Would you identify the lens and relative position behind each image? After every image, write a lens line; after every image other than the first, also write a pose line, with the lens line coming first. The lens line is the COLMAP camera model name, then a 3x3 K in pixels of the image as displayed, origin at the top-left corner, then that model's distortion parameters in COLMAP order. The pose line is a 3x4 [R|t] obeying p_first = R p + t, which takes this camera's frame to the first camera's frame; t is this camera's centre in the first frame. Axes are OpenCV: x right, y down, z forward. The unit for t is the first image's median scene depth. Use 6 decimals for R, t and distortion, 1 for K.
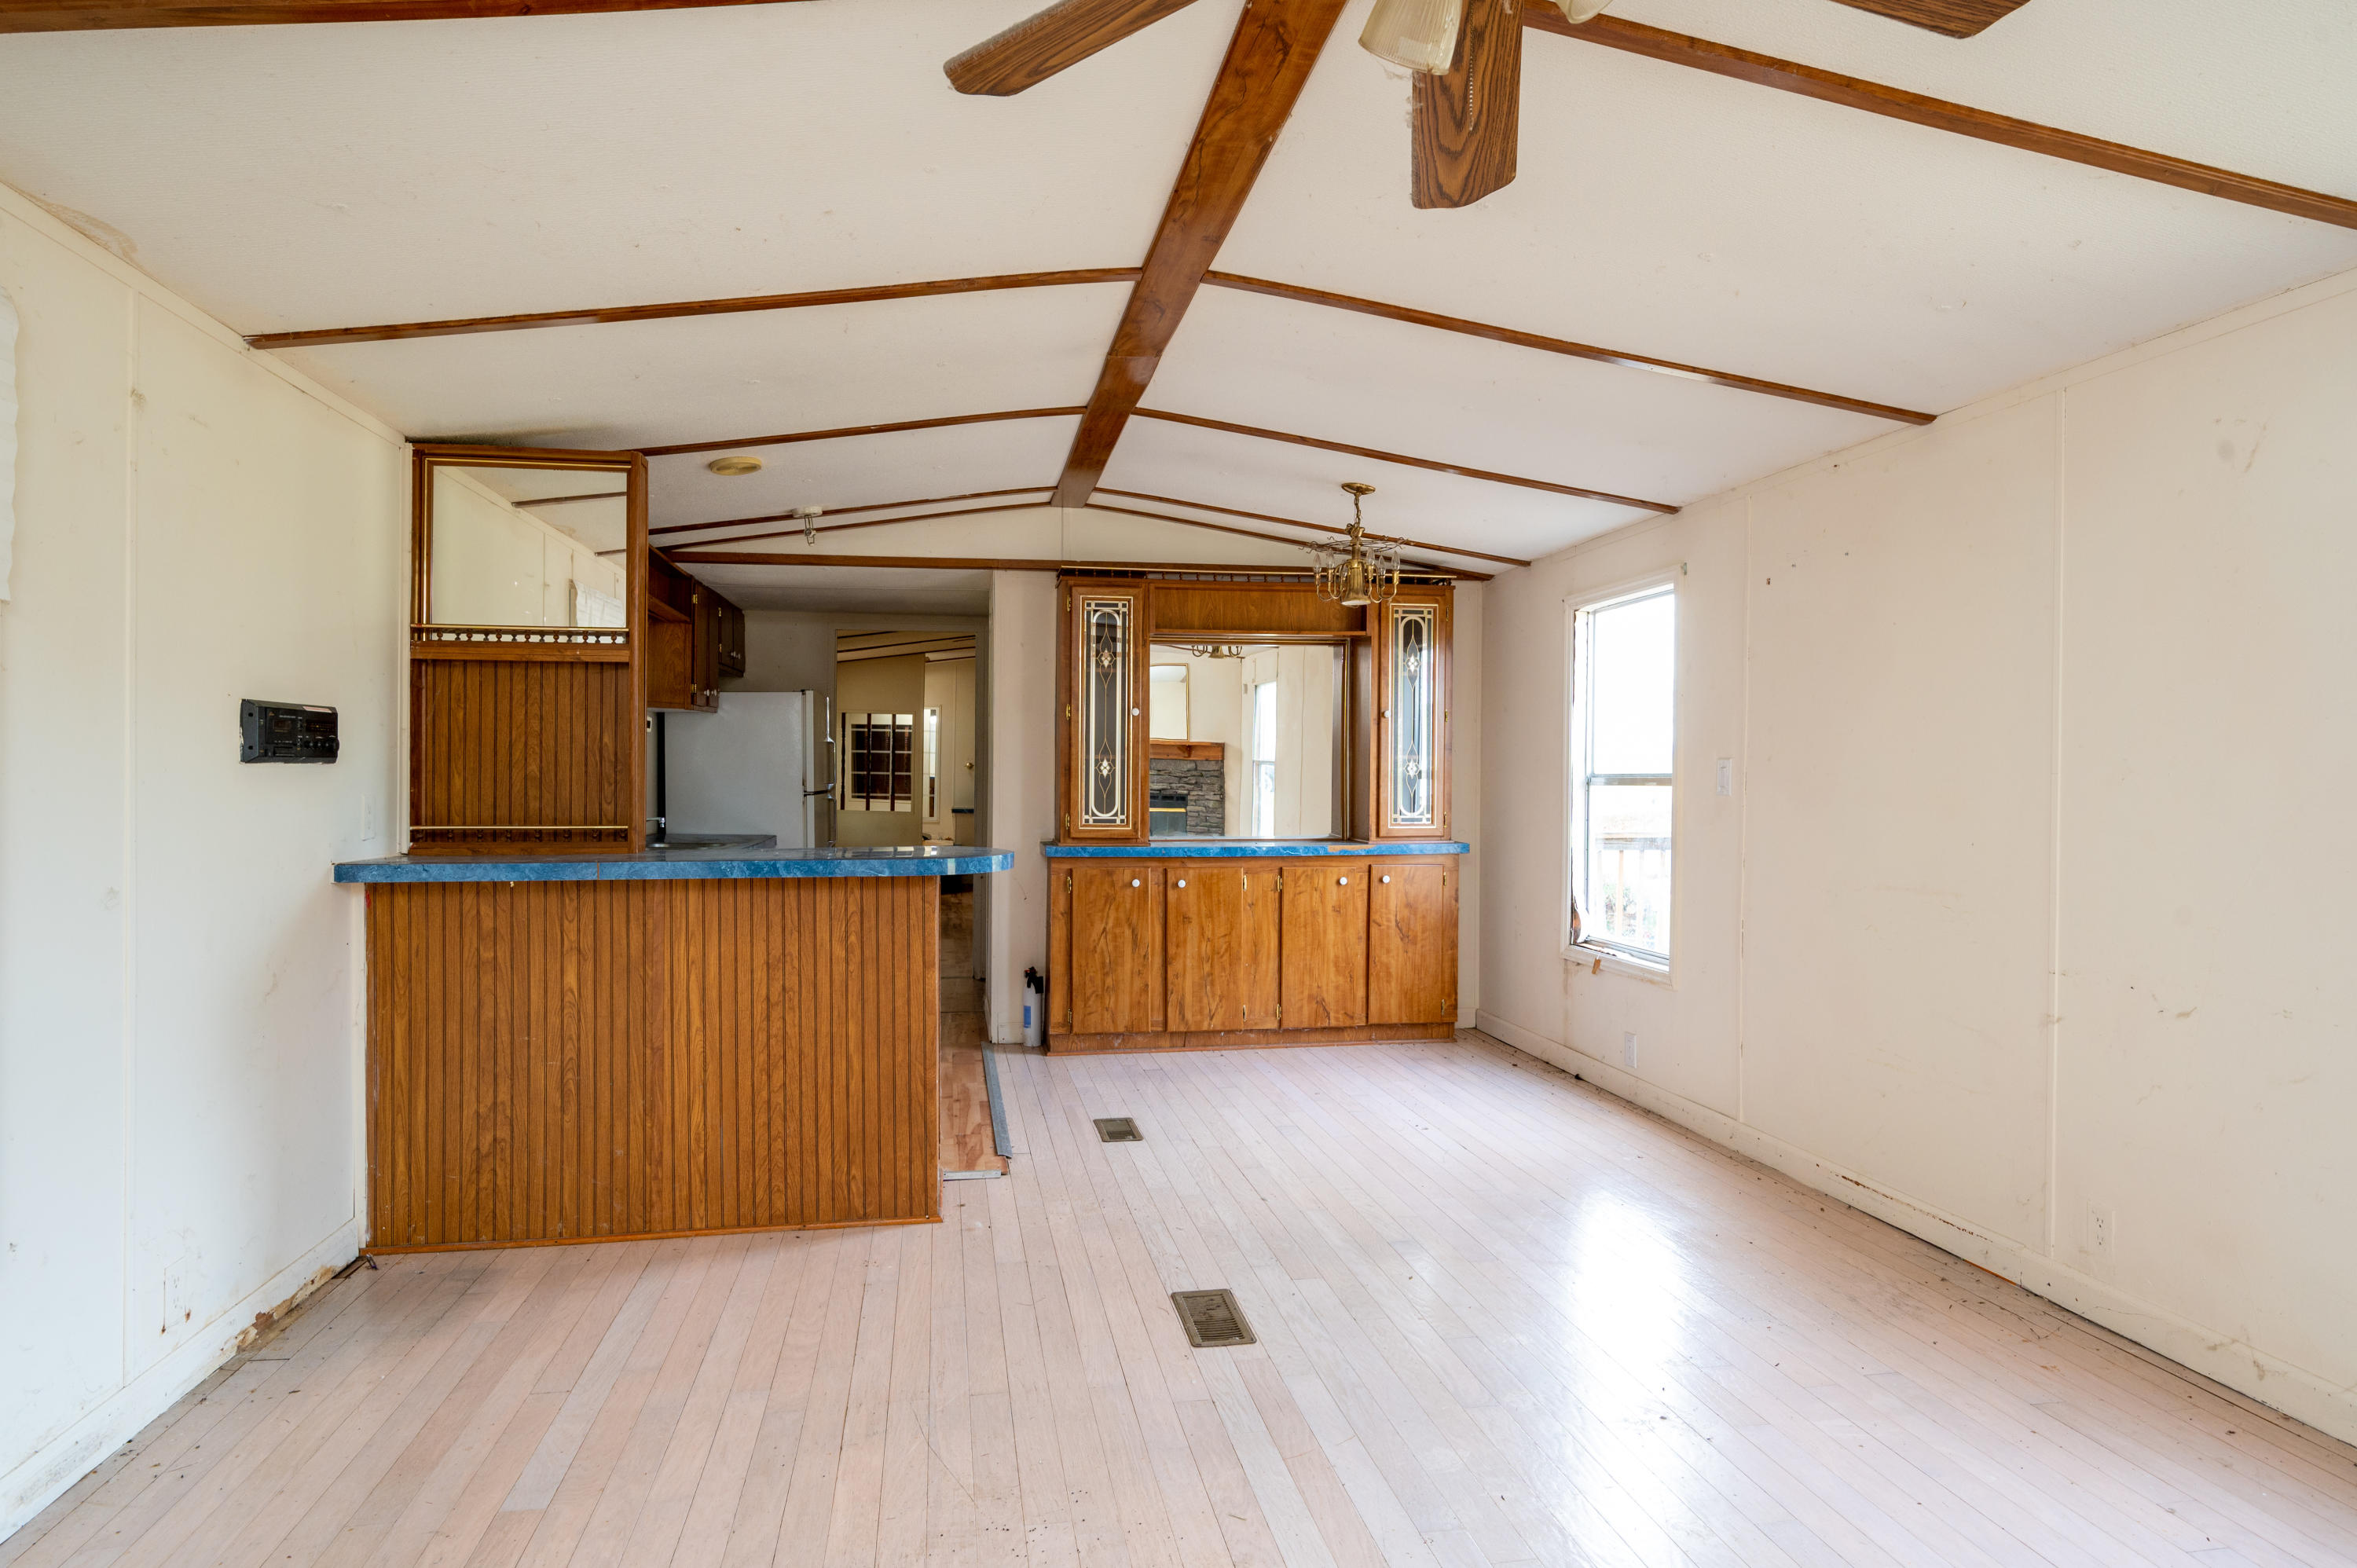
lens RADIAL K [[1349.0, 0, 1180.4], [0, 1349.0, 785.5], [0, 0, 1]] dist [-0.006050, -0.000952]
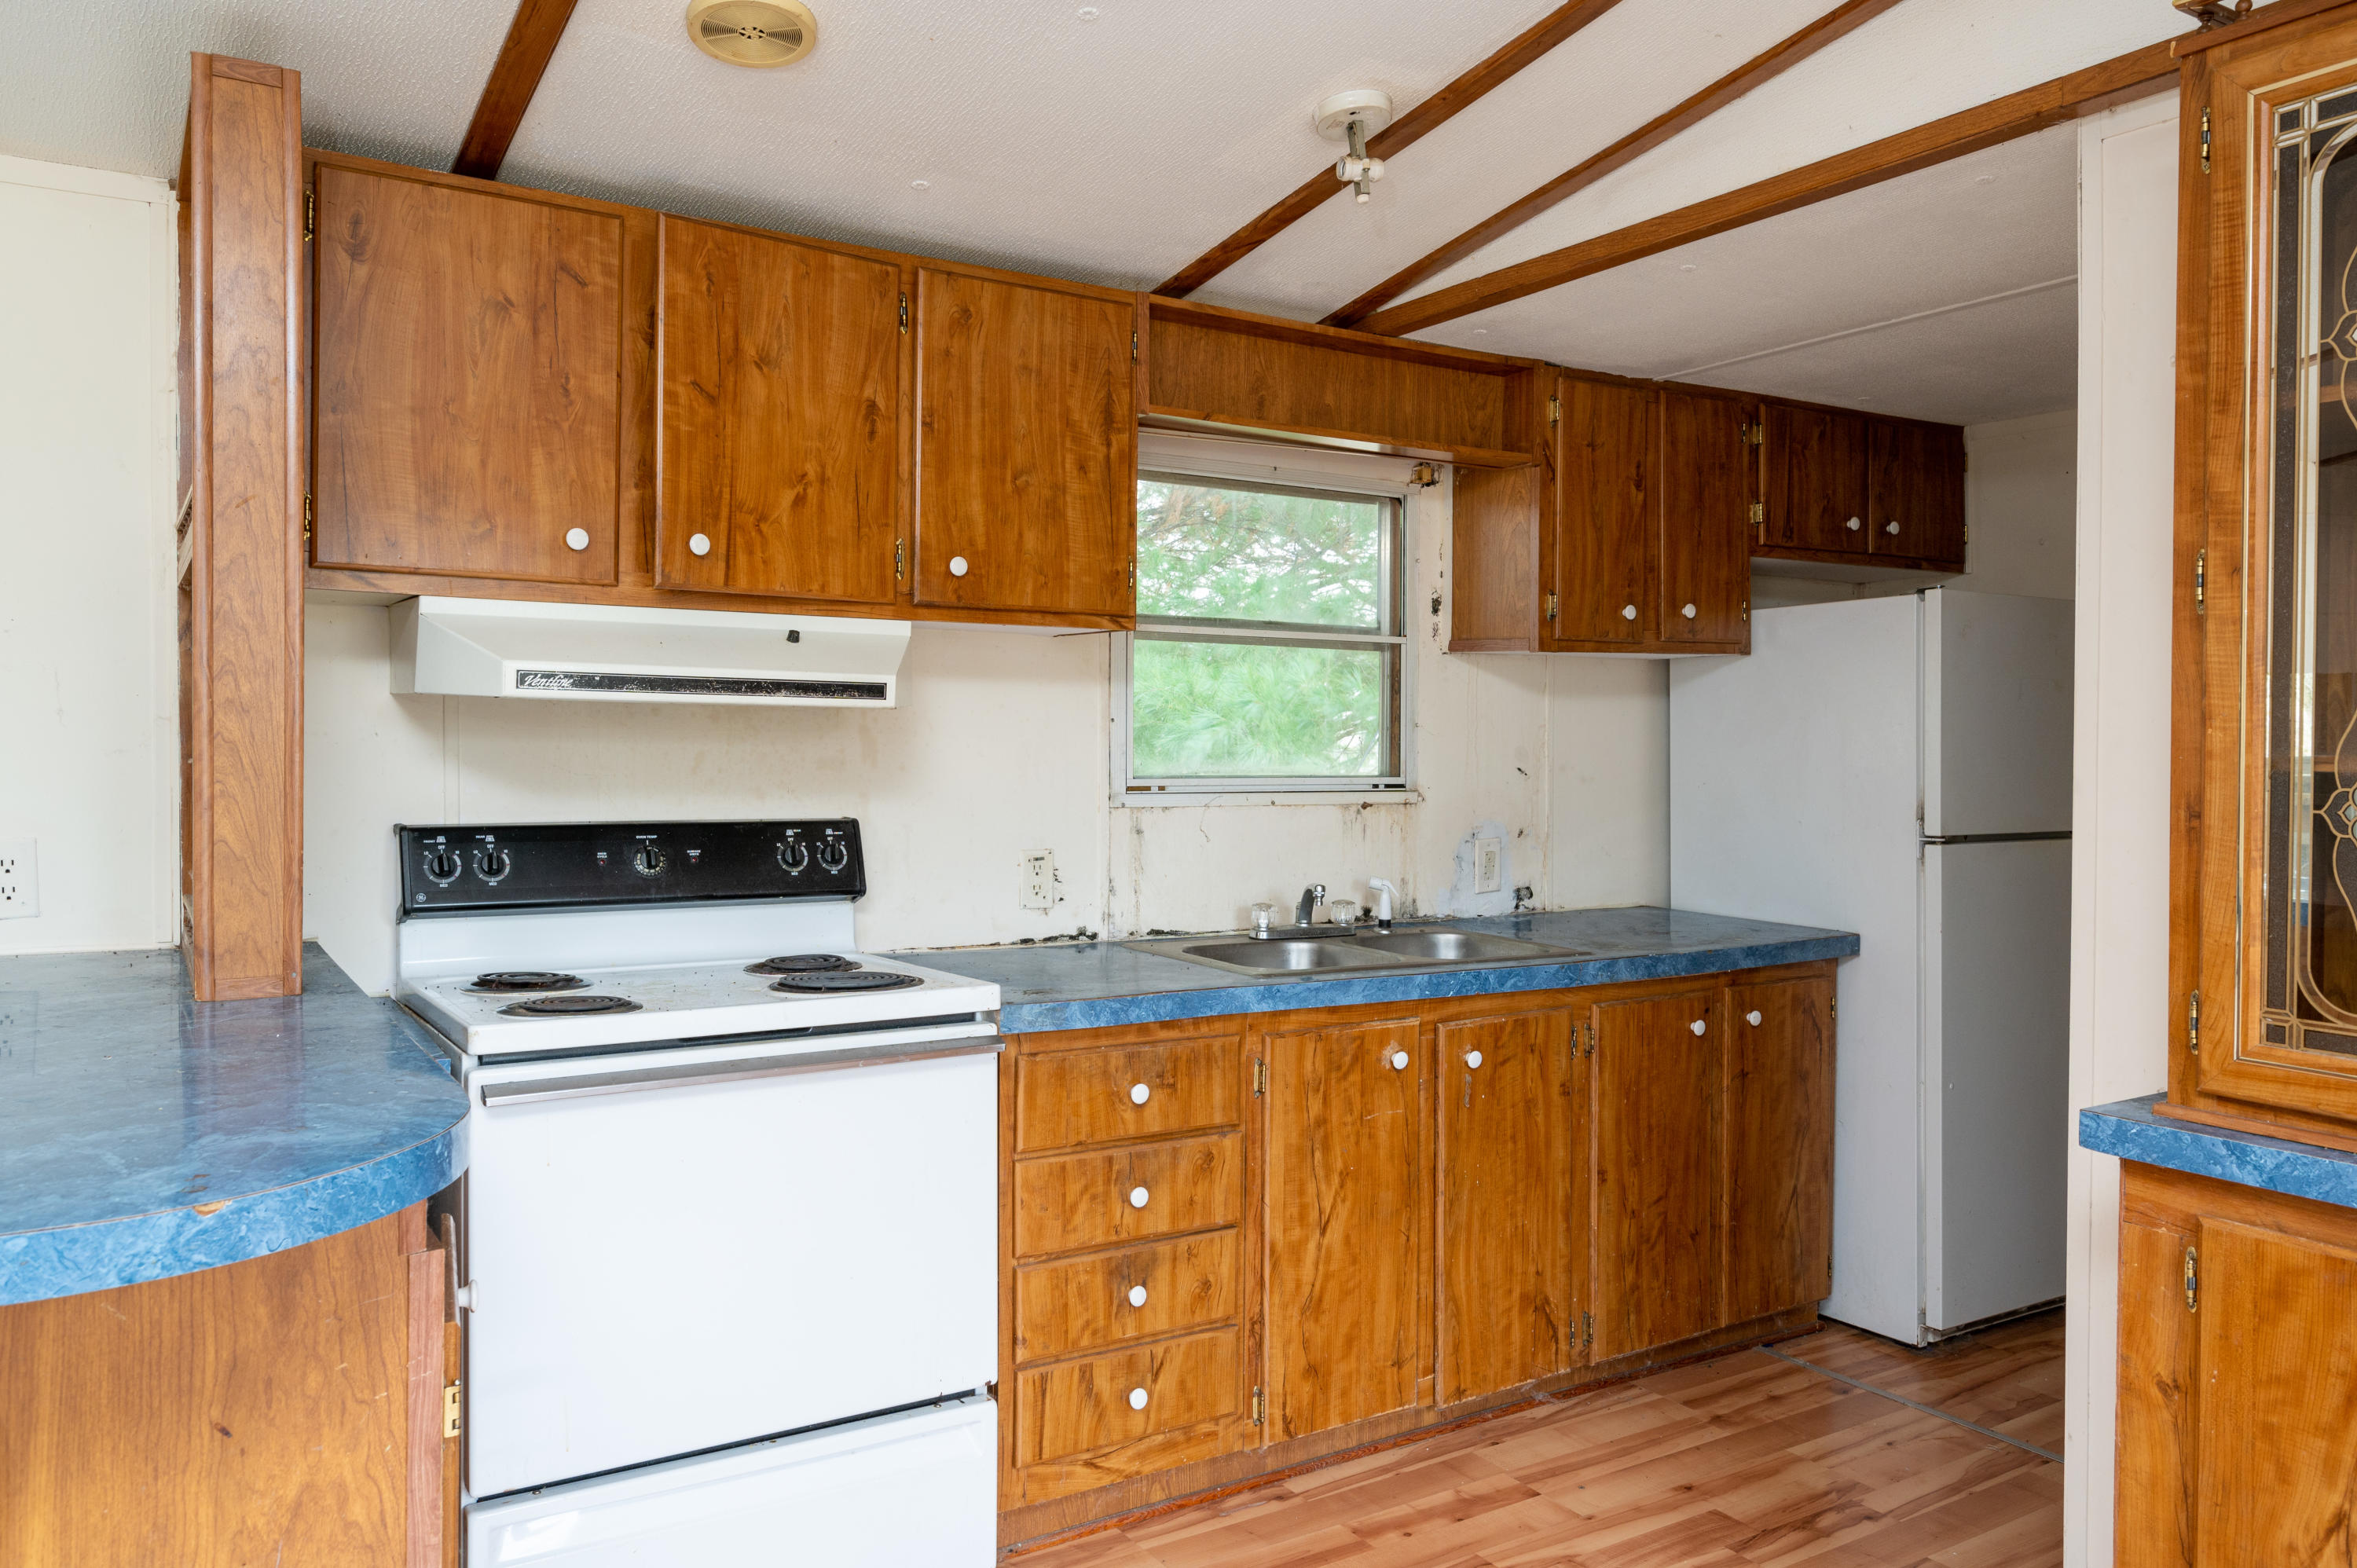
lens RADIAL K [[1675.8, 0, 1174.7], [0, 1675.8, 769.4], [0, 0, 1]] dist [-0.005068, 0.005202]
pose [[0.379377, 0.013704, -0.925141, 0.128671], [-0.013605, 0.999865, 0.009231, -0.020462], [0.925142, 0.009084, 0.379512, 0.697576]]
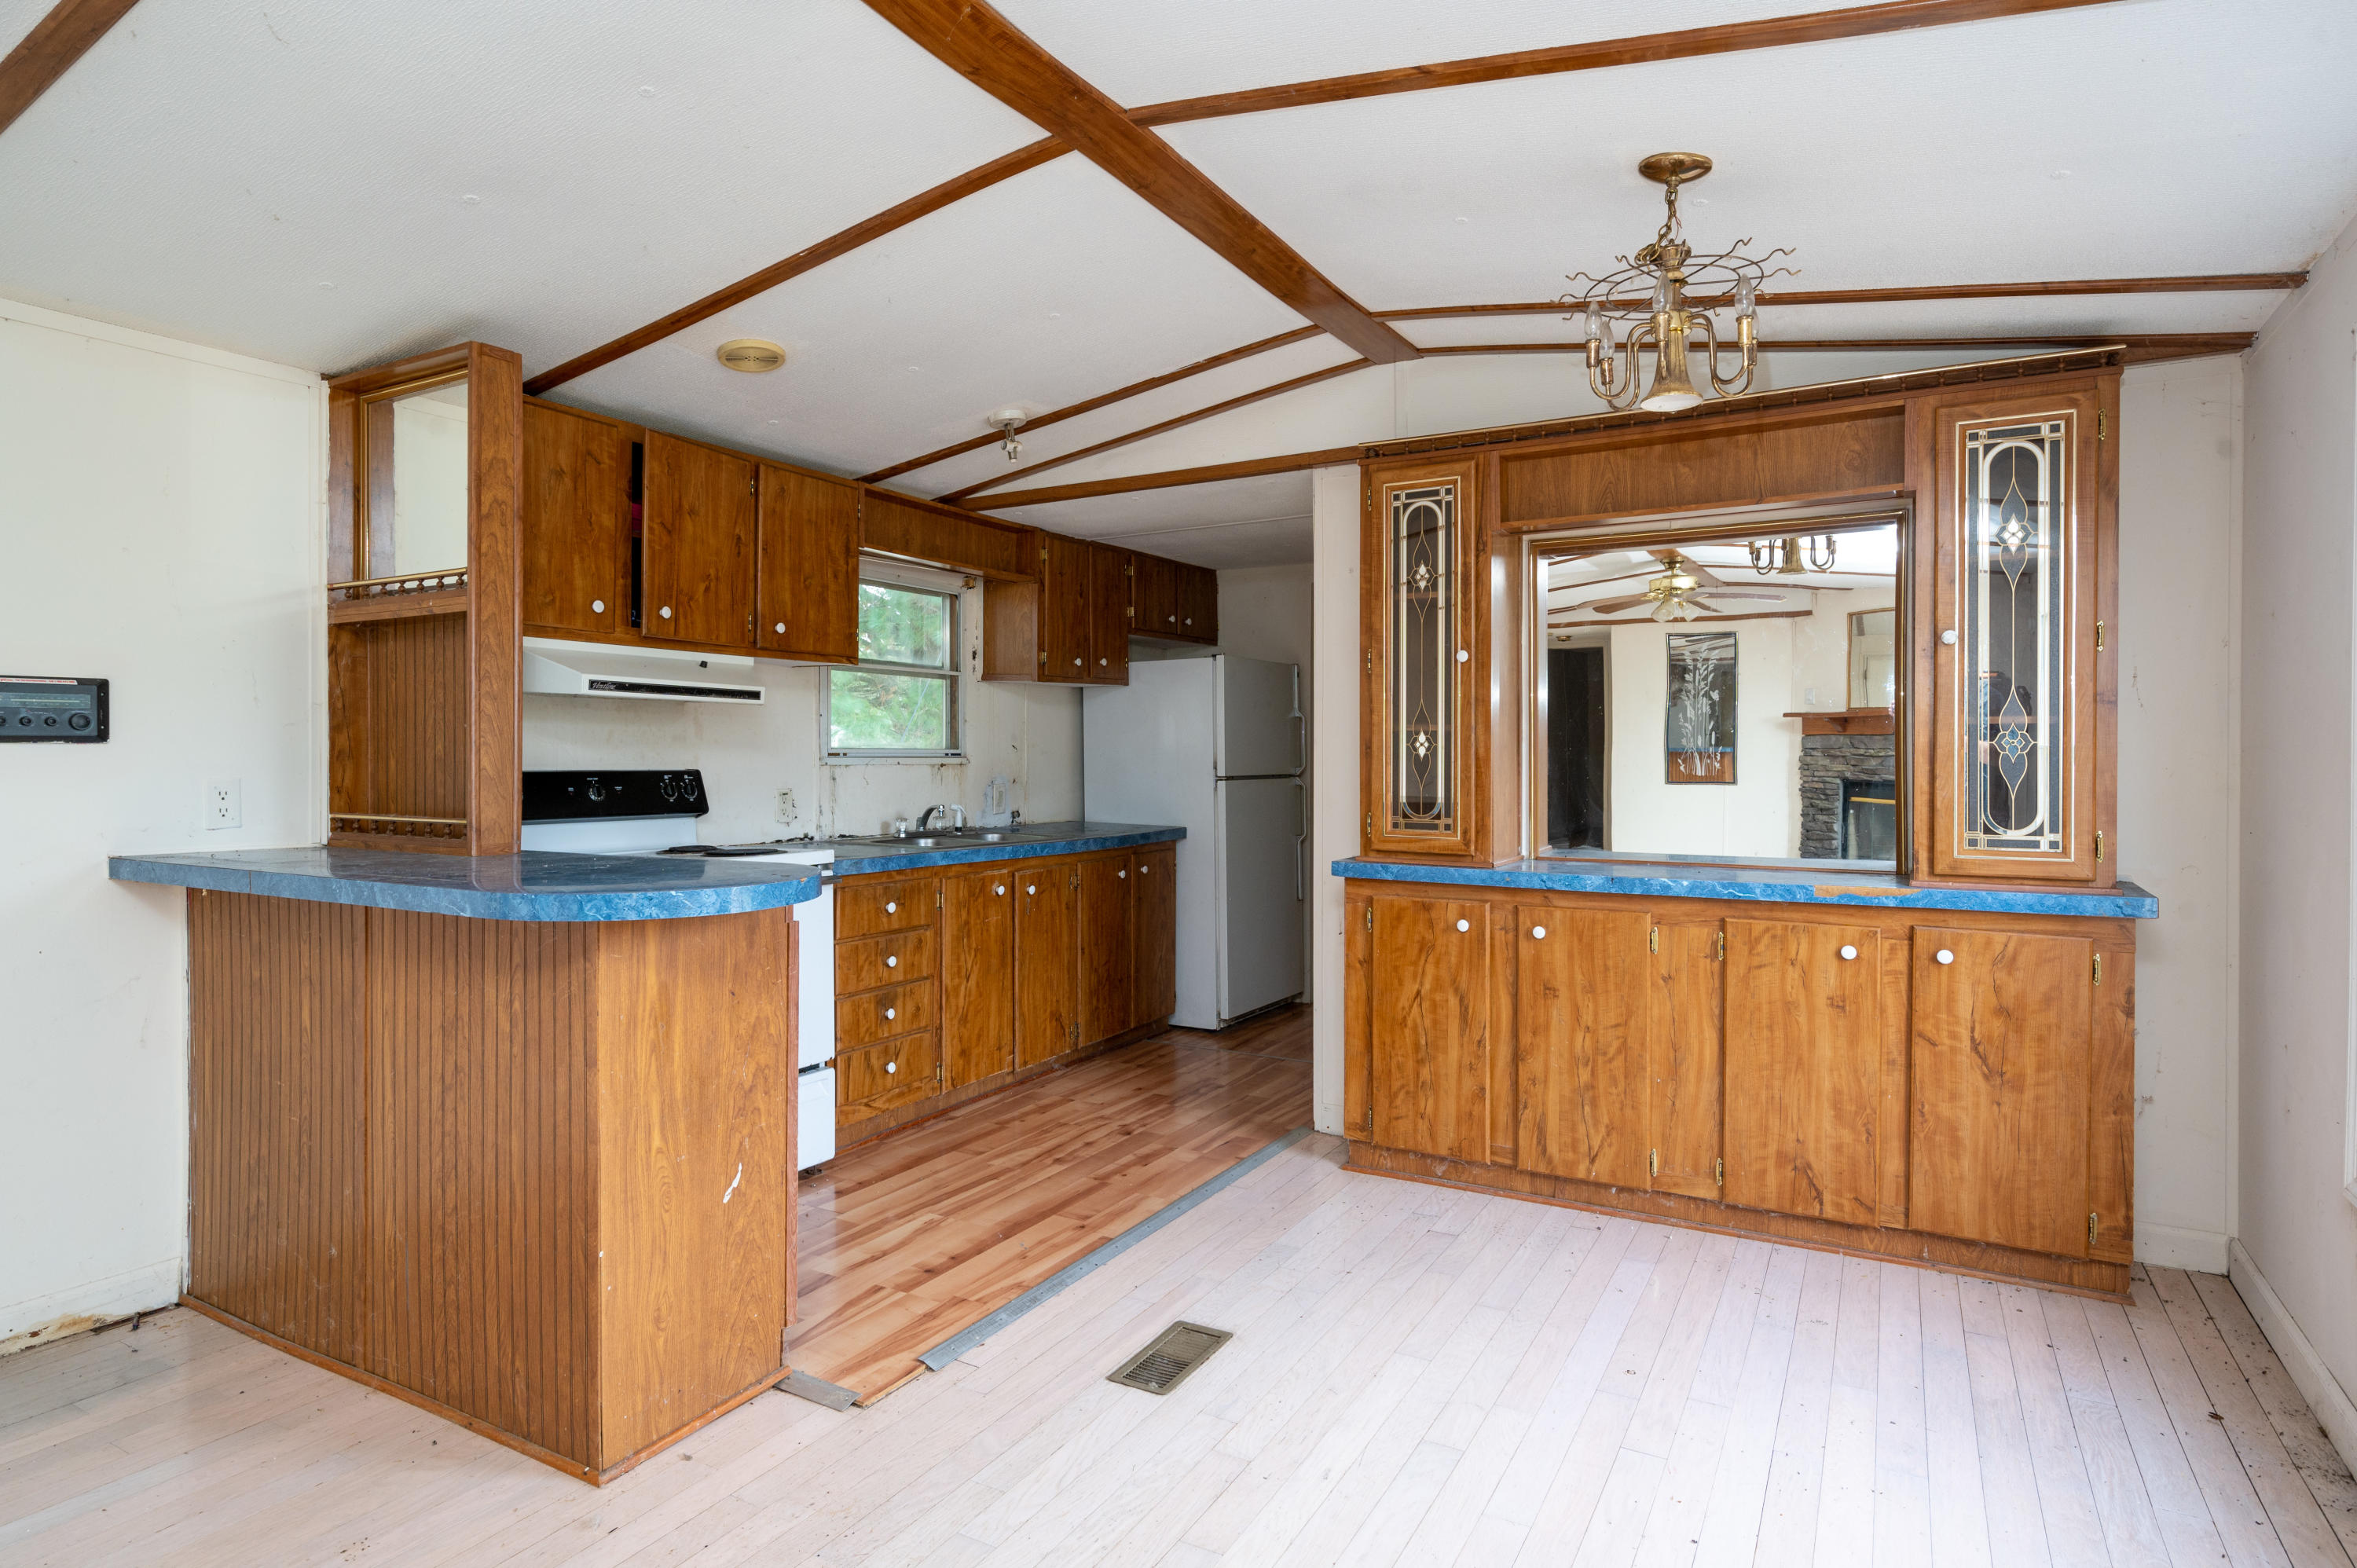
lens RADIAL K [[1263.4, 0, 1179.9], [0, 1263.4, 763.3], [0, 0, 1]] dist [-0.000677, 0.000130]
pose [[0.768404, 0.002257, -0.639961, 0.242276], [-0.004388, 0.999989, -0.001743, -0.002614], [0.639949, 0.004148, 0.768406, 0.450974]]
